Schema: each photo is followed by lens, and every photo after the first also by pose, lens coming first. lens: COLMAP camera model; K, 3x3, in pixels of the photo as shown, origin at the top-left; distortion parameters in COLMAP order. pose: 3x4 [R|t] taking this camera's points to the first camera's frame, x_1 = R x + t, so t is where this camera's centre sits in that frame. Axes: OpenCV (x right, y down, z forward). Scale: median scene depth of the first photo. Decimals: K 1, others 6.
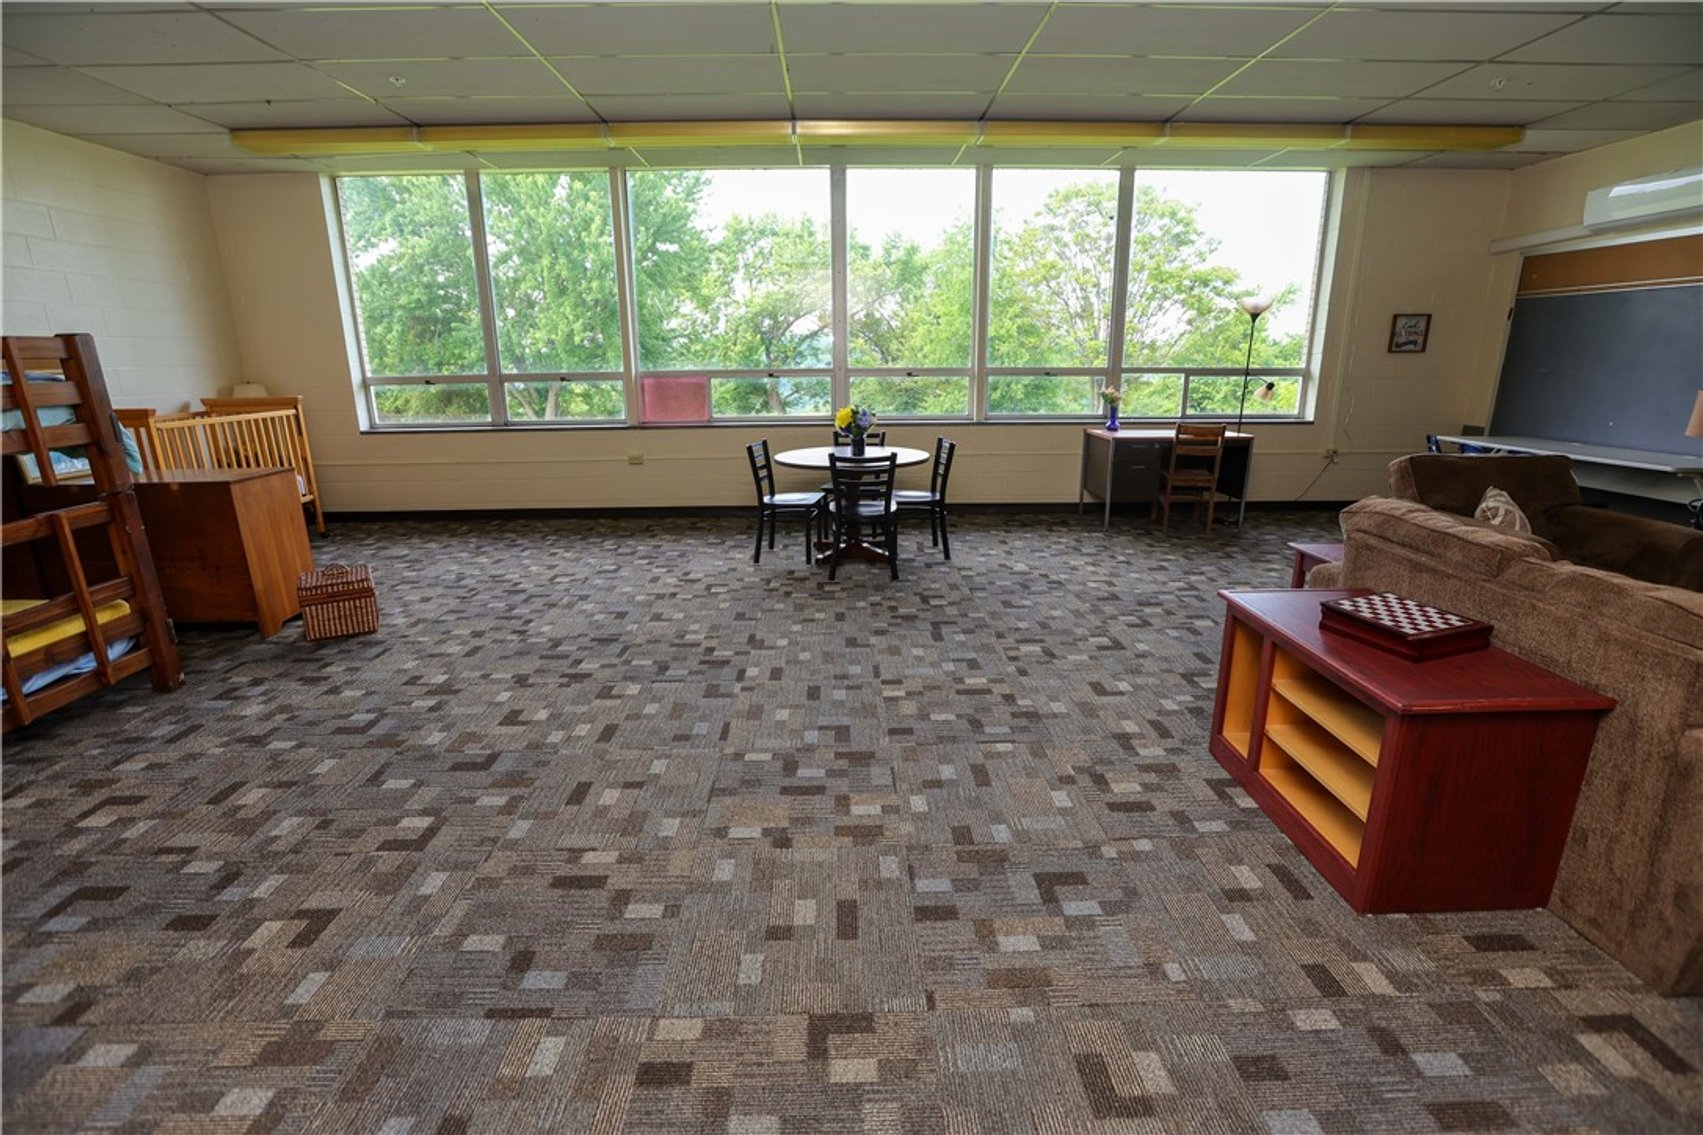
lens RADIAL K [[776.1, 0, 843.8], [0, 776.1, 573.2], [0, 0, 1]] dist [-0.036789, 0.003897]
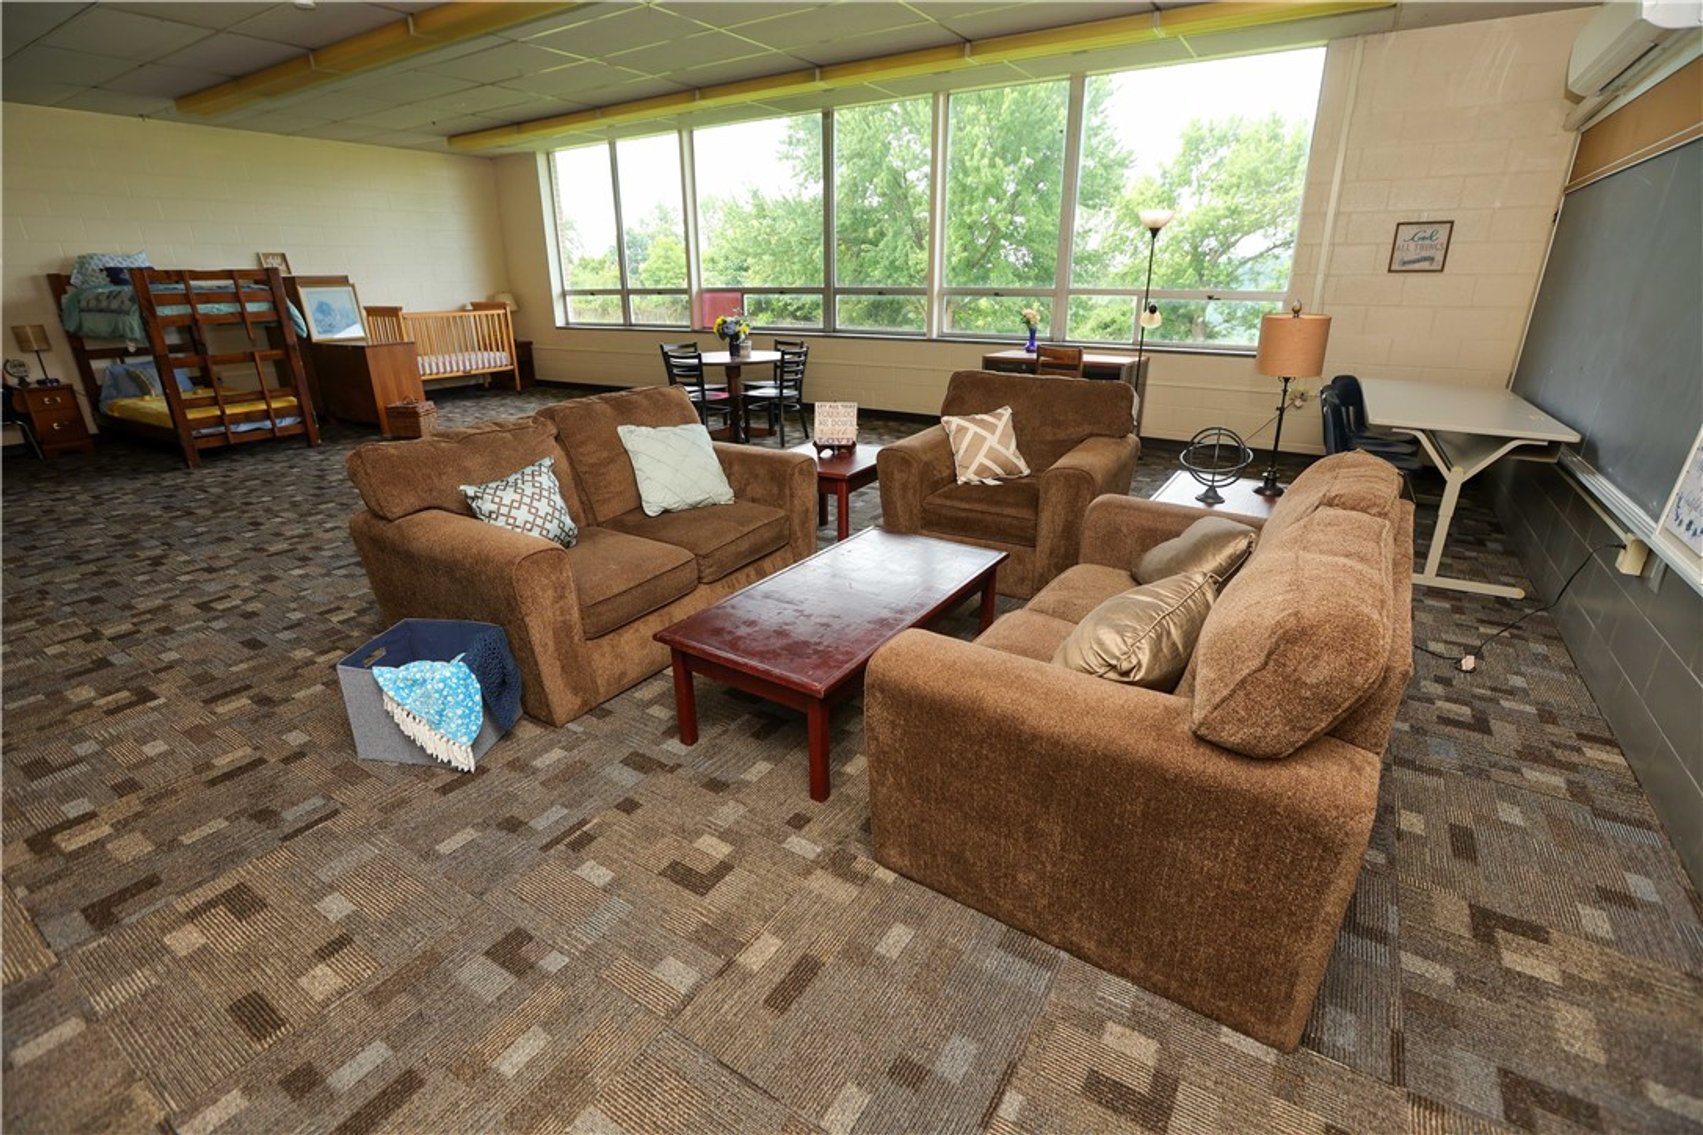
lens RADIAL K [[776.1, 0, 858.0], [0, 776.1, 562.6], [0, 0, 1]] dist [-0.036789, 0.003897]
pose [[0.835284, 0.191711, -0.515313, 0.774338], [-0.149654, 0.981129, 0.122430, -0.005289], [0.529060, -0.025145, 0.848212, 0.020633]]
